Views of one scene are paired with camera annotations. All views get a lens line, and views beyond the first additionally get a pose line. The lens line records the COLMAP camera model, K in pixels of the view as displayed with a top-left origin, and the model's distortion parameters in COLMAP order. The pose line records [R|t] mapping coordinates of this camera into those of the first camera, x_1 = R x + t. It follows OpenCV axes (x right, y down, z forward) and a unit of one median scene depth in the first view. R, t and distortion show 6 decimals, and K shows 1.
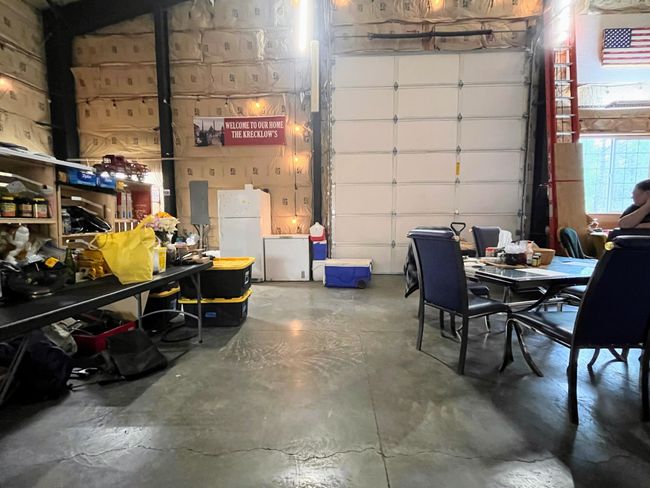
lens RADIAL K [[271.8, 0, 325.0], [0, 271.8, 244.0], [0, 0, 1]] dist [-0.006356, 0.000242]
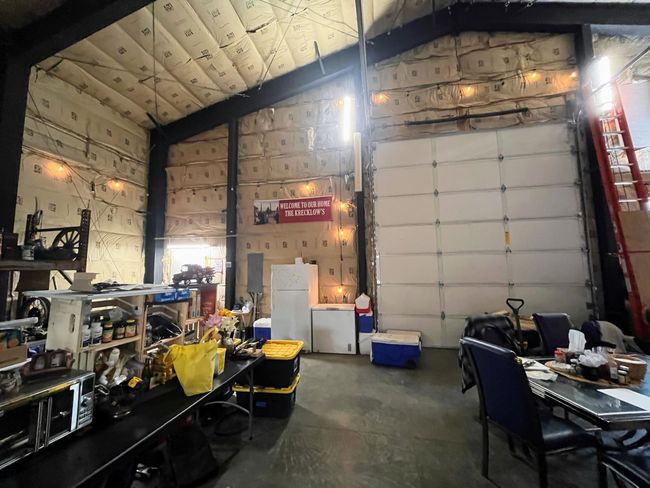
lens RADIAL K [[261.1, 0, 325.0], [0, 261.1, 244.0], [0, 0, 1]] dist [-0.005481, -0.000064]
pose [[0.986189, -0.025308, -0.163682, -0.003354], [-0.004125, 0.984197, -0.177026, -0.091355], [0.165575, 0.175257, 0.970500, -0.011580]]
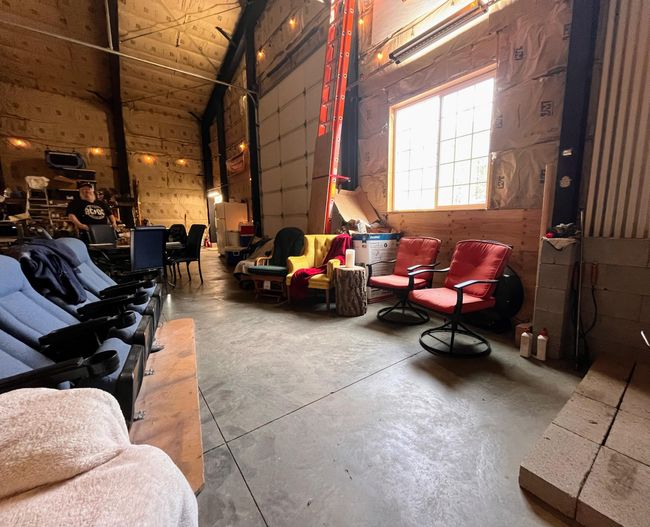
lens RADIAL K [[285.3, 0, 347.1], [0, 285.3, 262.8], [0, 0, 1]] dist [0.000077, 0.000021]
pose [[0.658797, 0.109207, -0.744352, 1.562036], [-0.066882, 0.993992, 0.086638, -0.030400], [0.749342, -0.007293, 0.662143, 0.387995]]
